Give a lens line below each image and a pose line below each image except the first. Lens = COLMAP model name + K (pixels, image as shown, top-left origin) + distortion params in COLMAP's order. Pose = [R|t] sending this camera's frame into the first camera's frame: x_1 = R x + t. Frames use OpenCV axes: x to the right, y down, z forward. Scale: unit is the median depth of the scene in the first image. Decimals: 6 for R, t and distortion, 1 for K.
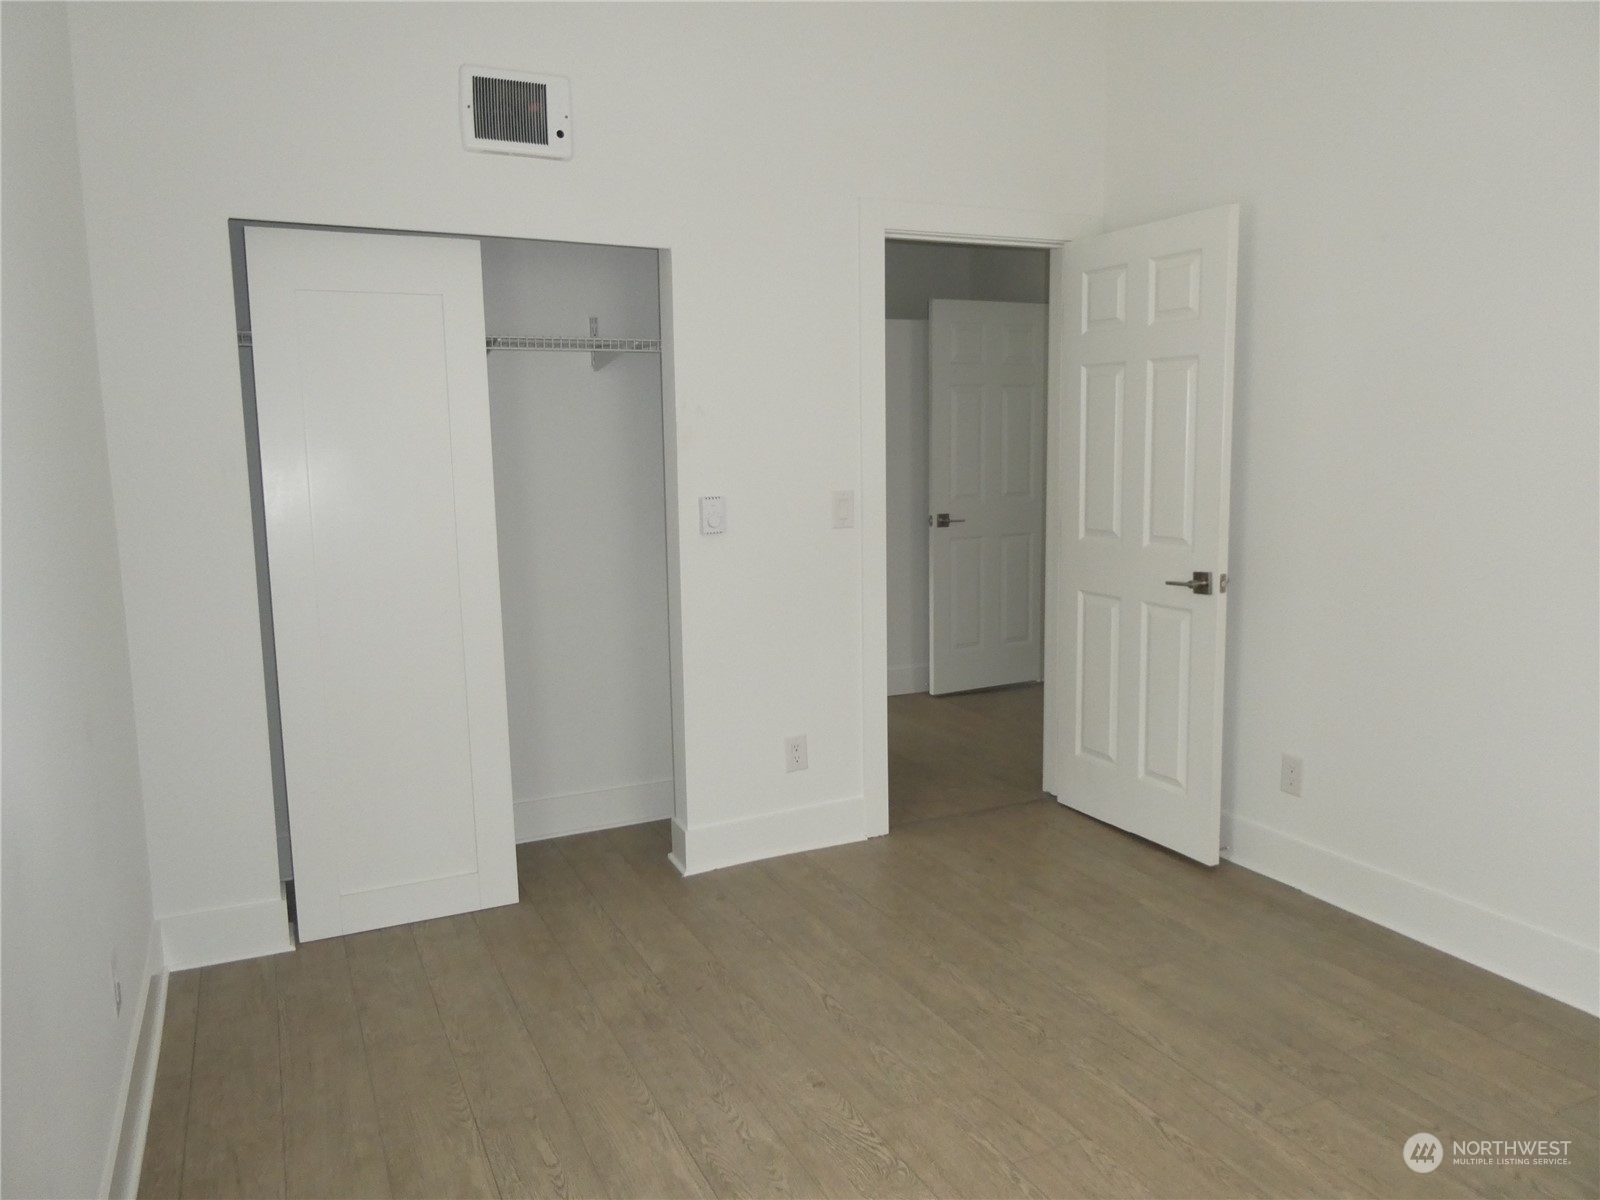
lens RADIAL K [[1133.6, 0, 799.9], [0, 1133.6, 599.8], [0, 0, 1]] dist [-0.019449, 0.010619]
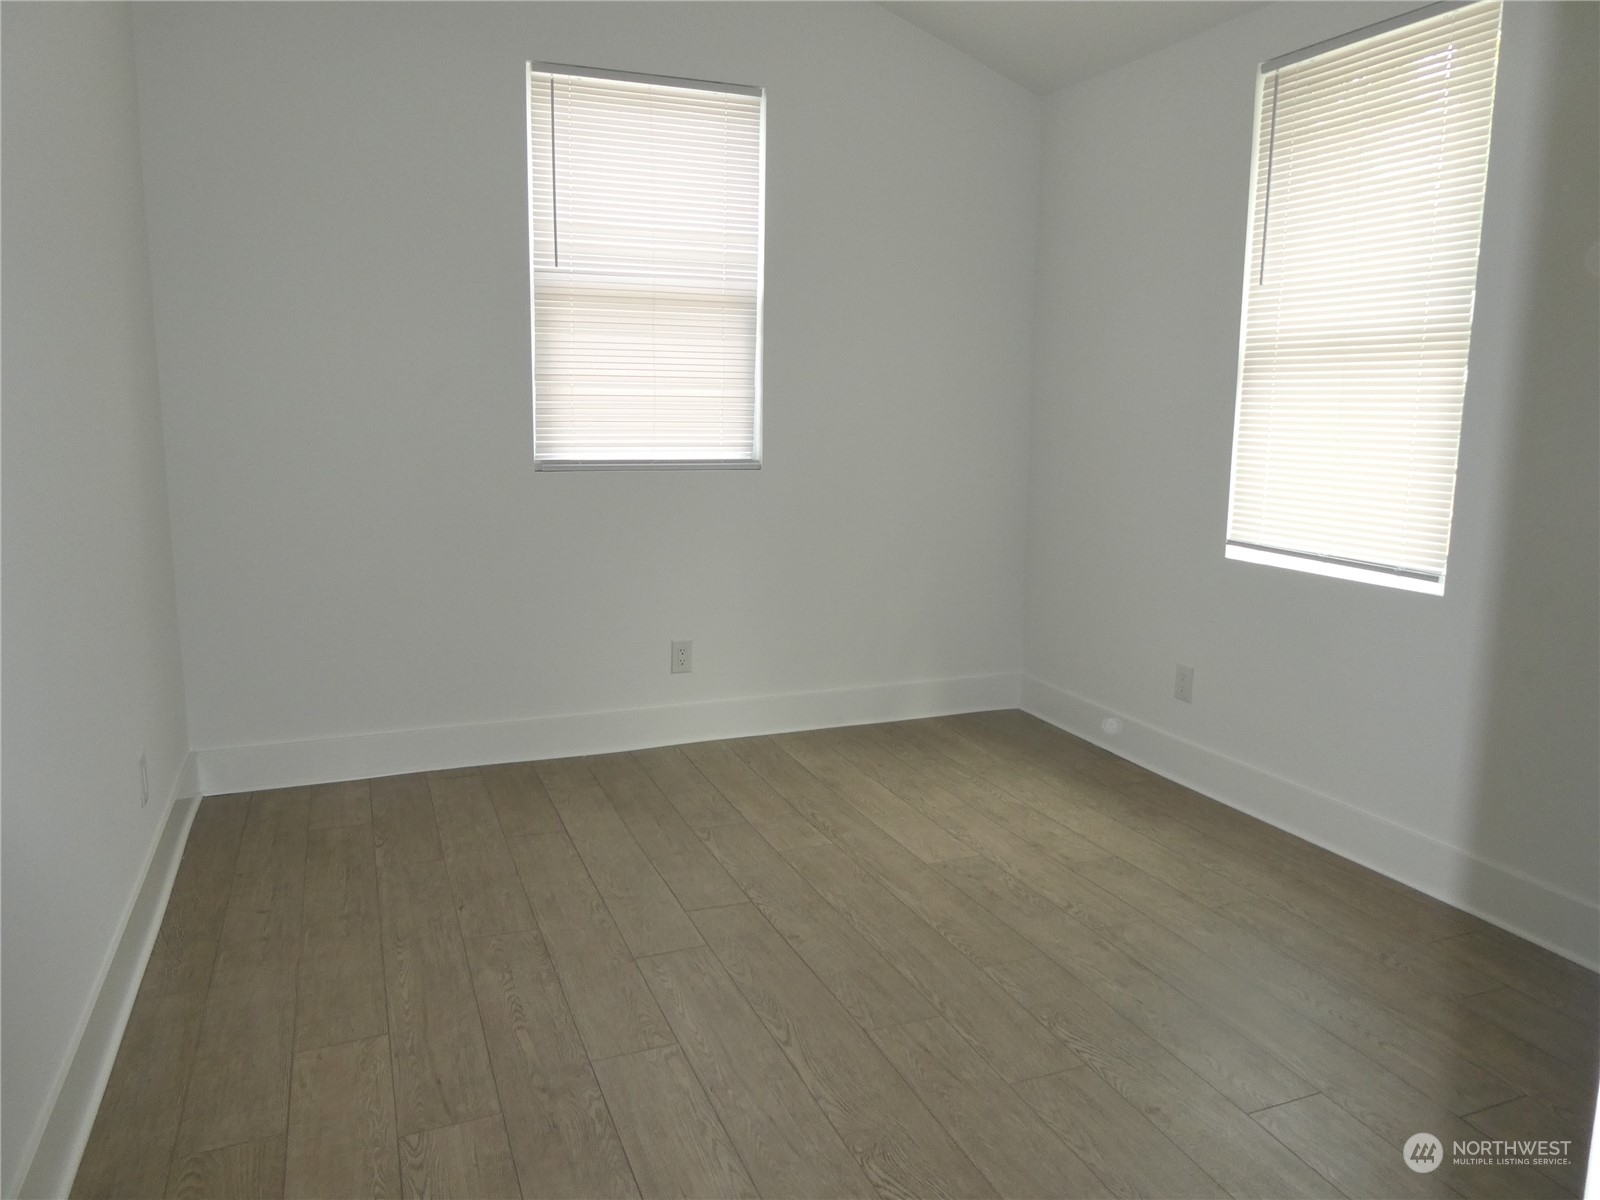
lens RADIAL K [[1133.6, 0, 806.0], [0, 1133.6, 591.7], [0, 0, 1]] dist [-0.019449, 0.010619]
pose [[-0.998037, 0.001730, 0.062605, 0.237621], [0.020749, 0.952297, 0.304467, -0.214528], [-0.059092, 0.305168, -0.950463, 1.820047]]
